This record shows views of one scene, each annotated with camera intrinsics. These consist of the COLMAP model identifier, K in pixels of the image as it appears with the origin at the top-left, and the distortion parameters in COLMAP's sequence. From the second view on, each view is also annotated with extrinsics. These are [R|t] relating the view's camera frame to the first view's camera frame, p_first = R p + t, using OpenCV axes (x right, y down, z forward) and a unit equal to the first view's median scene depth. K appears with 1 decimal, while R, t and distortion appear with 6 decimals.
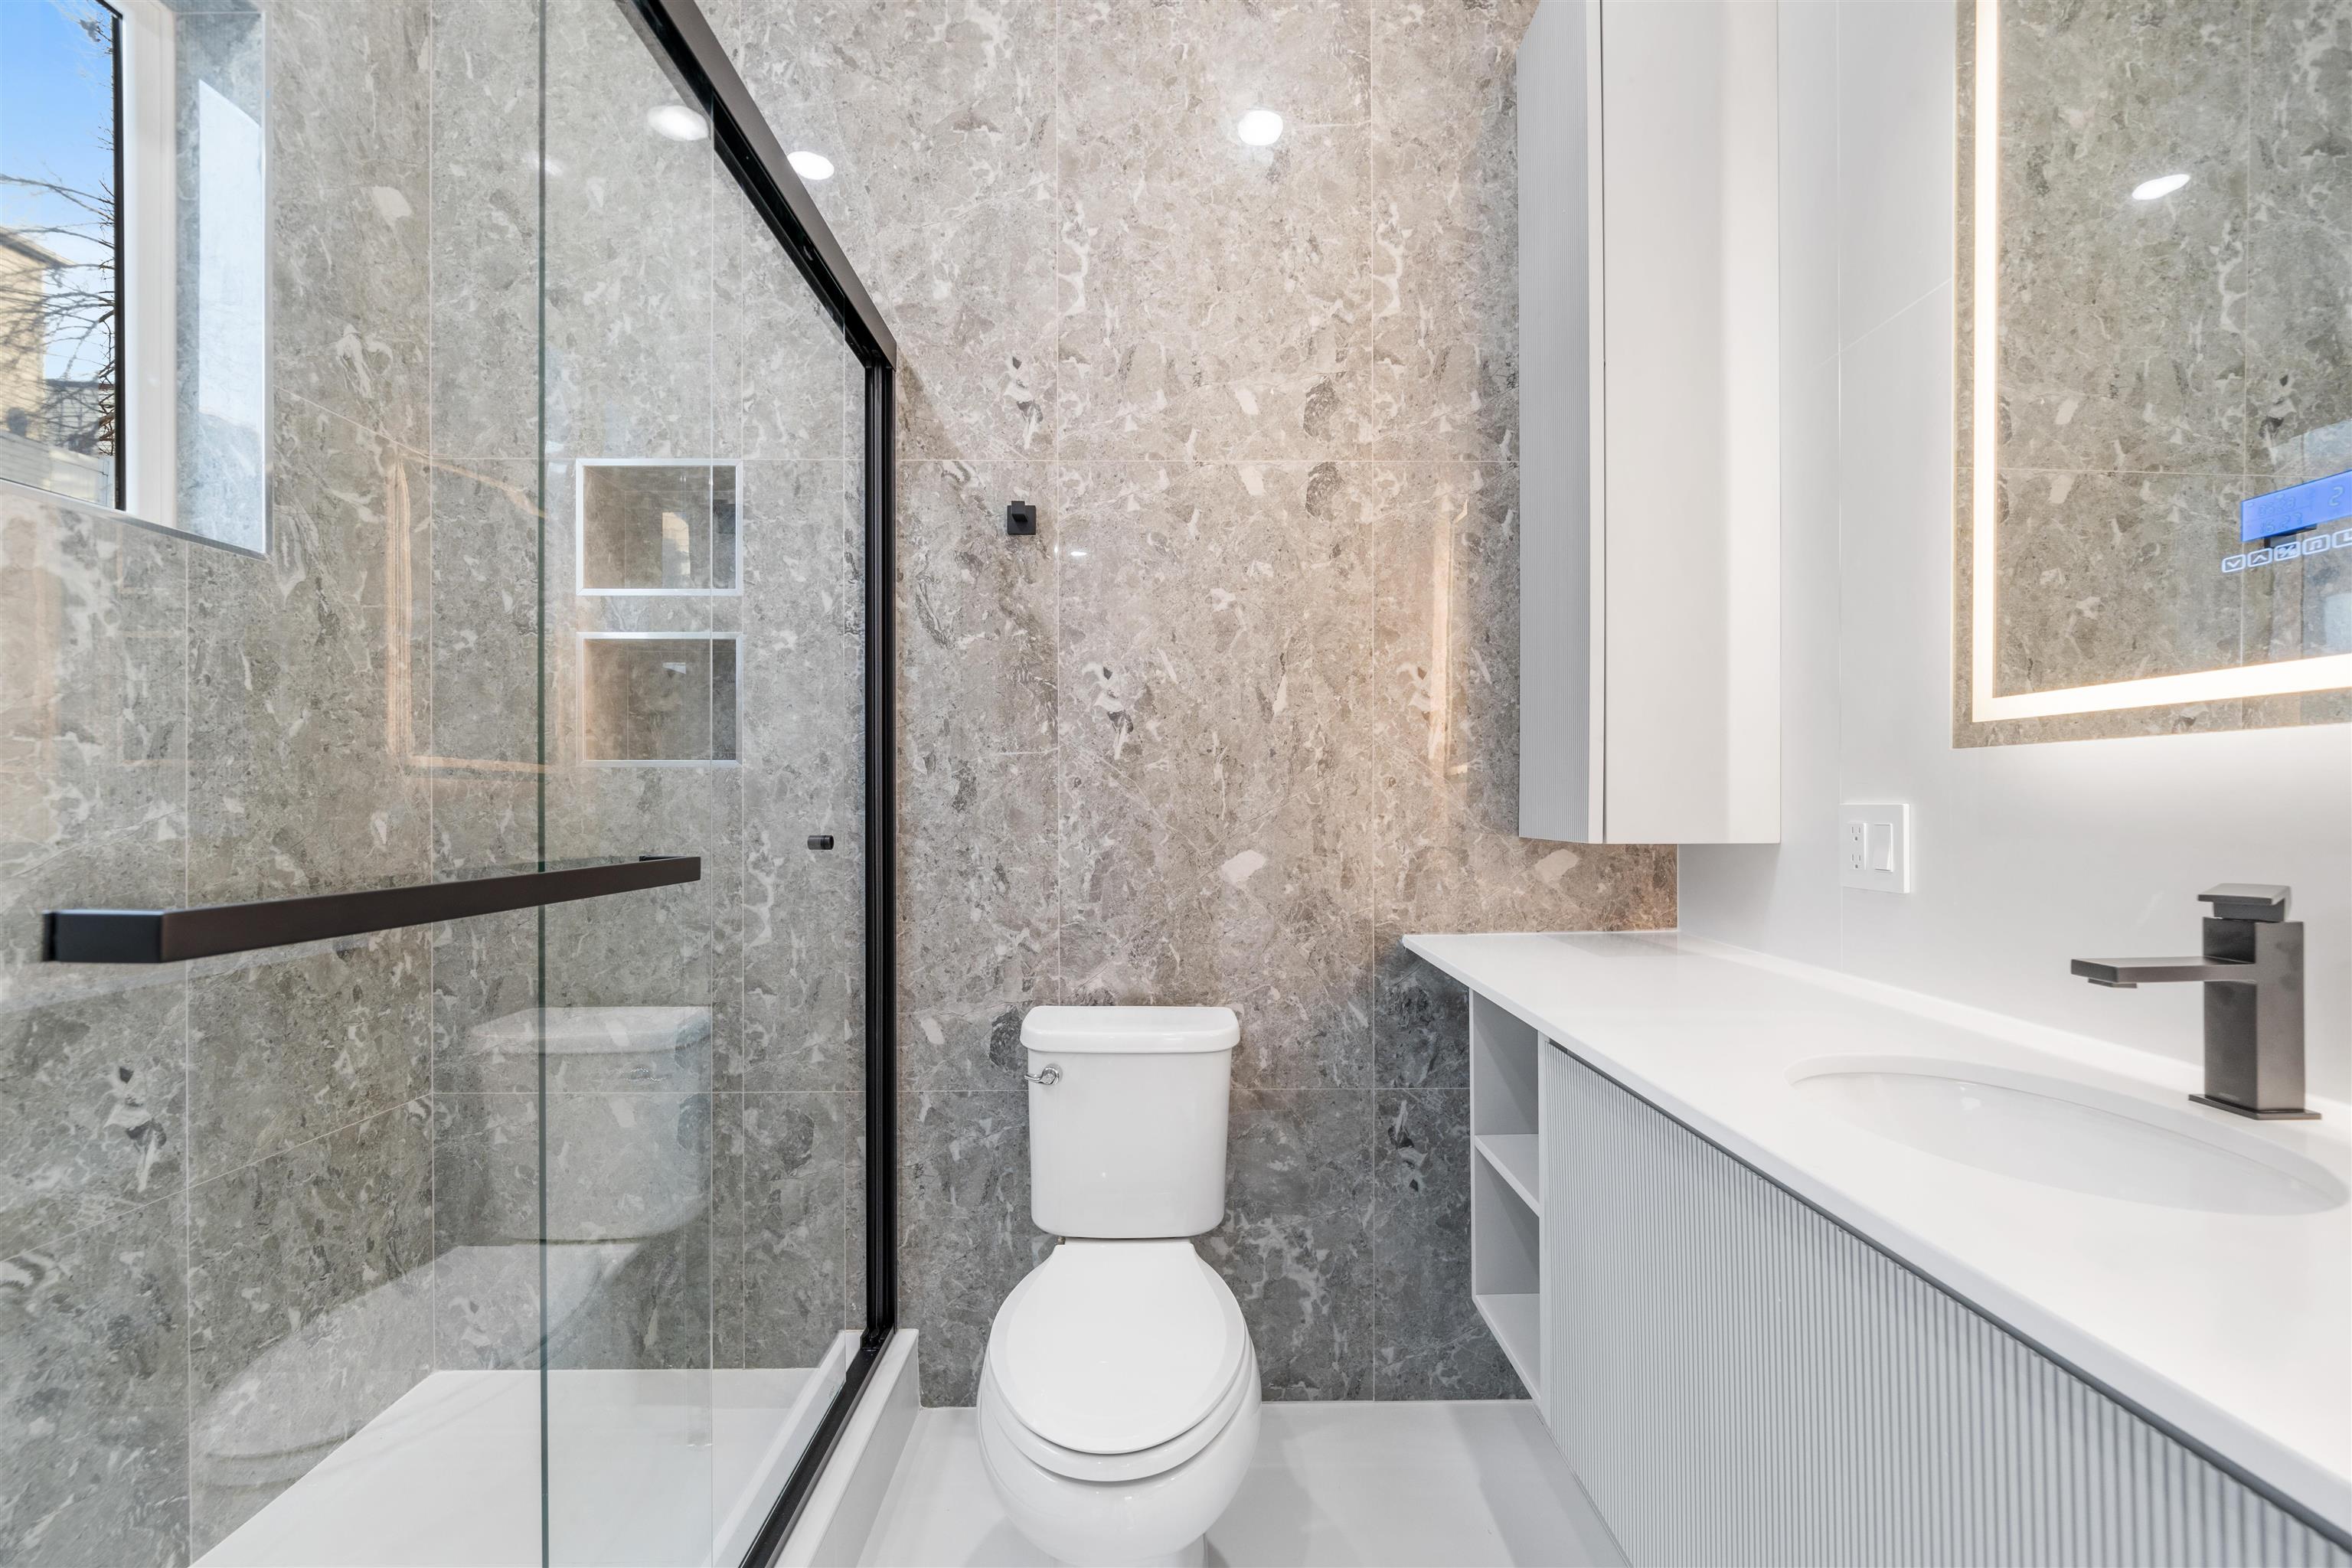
lens RADIAL K [[921.7, 0, 1188.6], [0, 921.7, 785.8], [0, 0, 1]] dist [-0.003952, 0.000111]
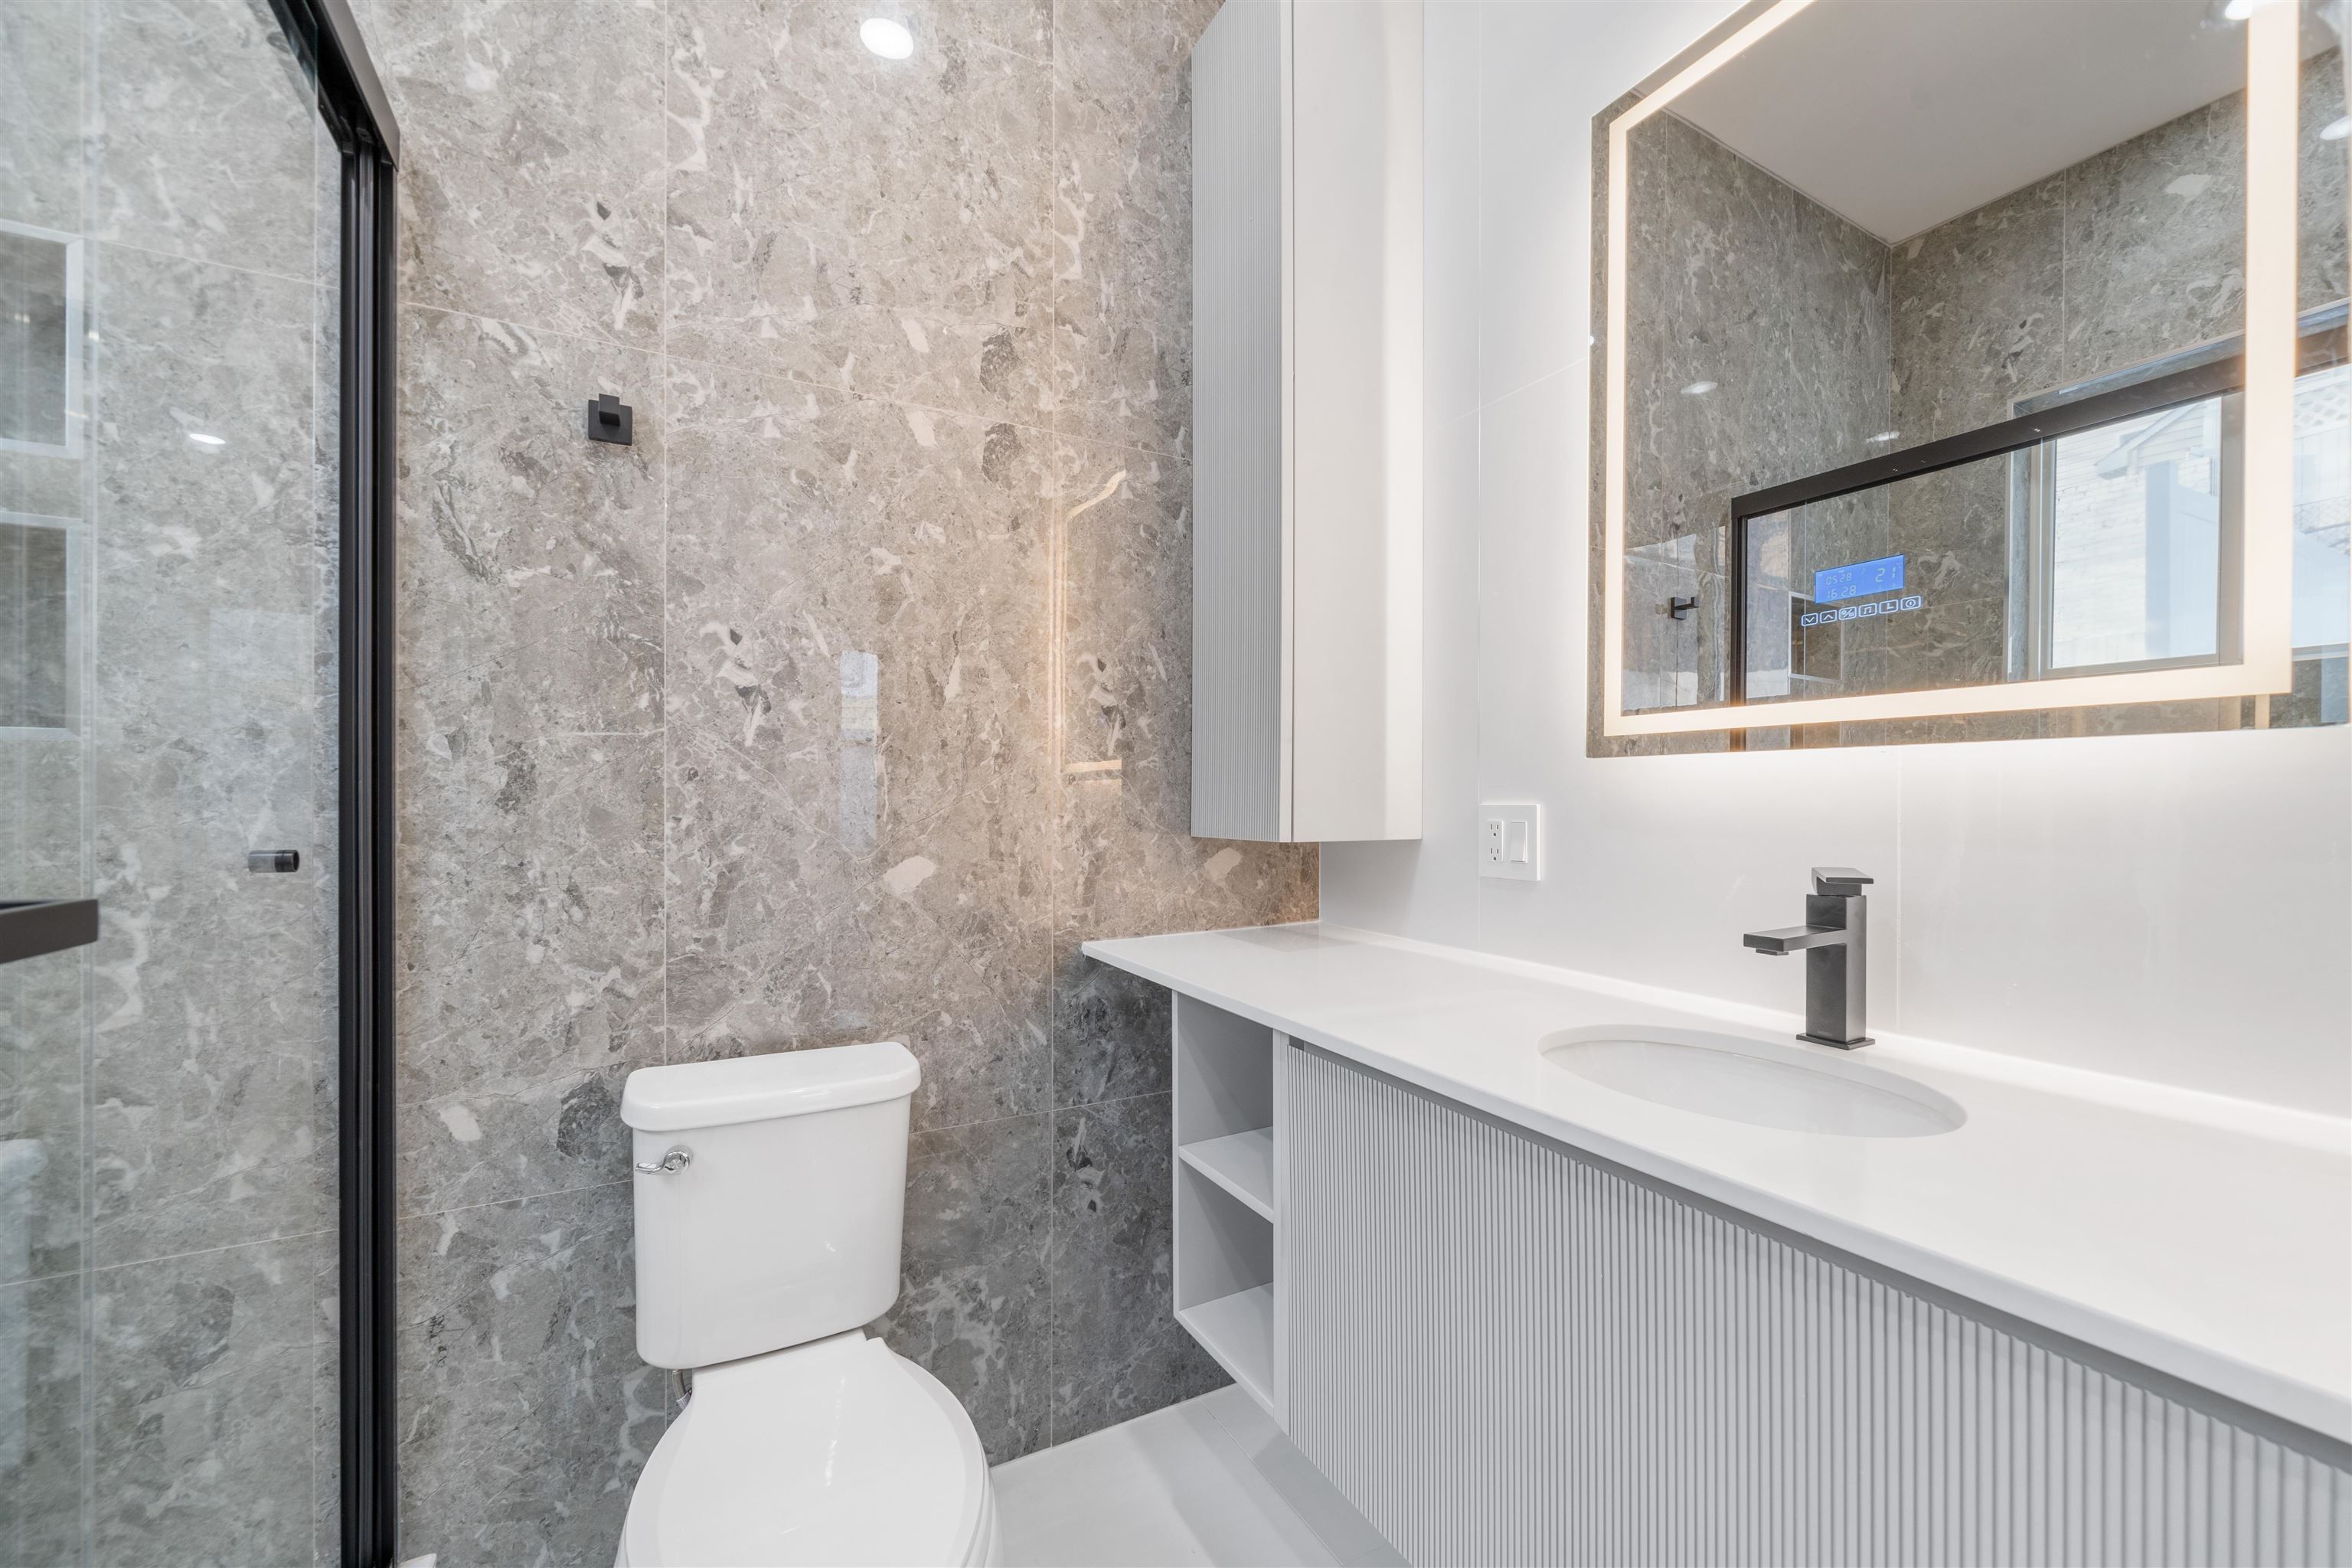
lens RADIAL K [[921.7, 0, 1172.9], [0, 921.7, 788.9], [0, 0, 1]] dist [-0.003952, 0.000111]
pose [[0.886133, 0.009252, 0.463338, -0.121744], [-0.012296, 0.999918, 0.003550, 0.000927], [-0.463267, -0.008843, 0.886174, 0.124674]]
